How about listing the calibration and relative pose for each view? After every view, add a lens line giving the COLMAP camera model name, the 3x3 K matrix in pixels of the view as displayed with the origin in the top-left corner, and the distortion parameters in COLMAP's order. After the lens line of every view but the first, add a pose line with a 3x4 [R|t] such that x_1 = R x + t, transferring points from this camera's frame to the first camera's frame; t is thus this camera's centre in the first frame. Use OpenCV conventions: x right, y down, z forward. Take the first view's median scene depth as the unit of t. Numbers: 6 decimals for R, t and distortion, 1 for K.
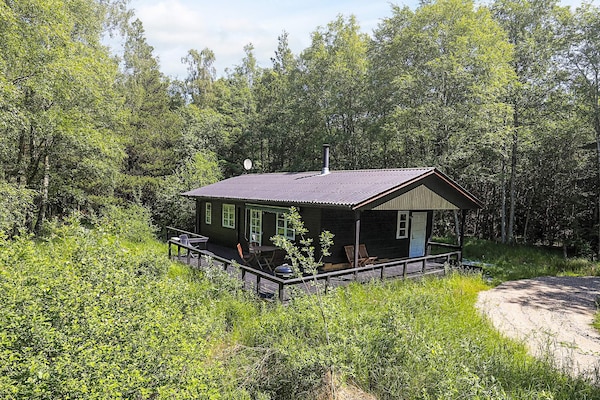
lens RADIAL K [[364.3, 0, 301.3], [0, 364.3, 213.8], [0, 0, 1]] dist [-0.052206, -0.000752]
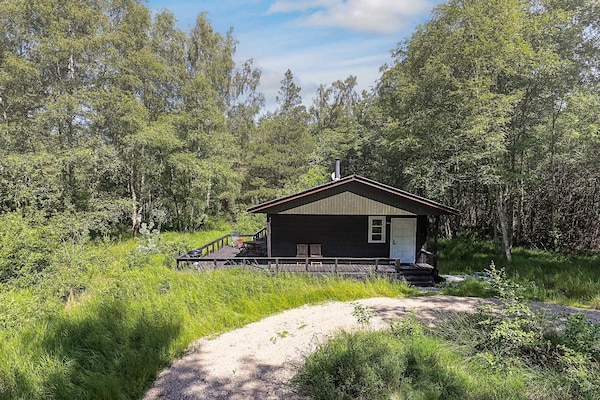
lens RADIAL K [[364.3, 0, 301.3], [0, 364.3, 213.8], [0, 0, 1]] dist [-0.052206, -0.000752]
pose [[0.753804, 0.003235, -0.657091, 0.797662], [-0.019593, 0.999654, -0.017554, 0.007362], [0.656807, 0.026107, 0.753607, 0.074870]]
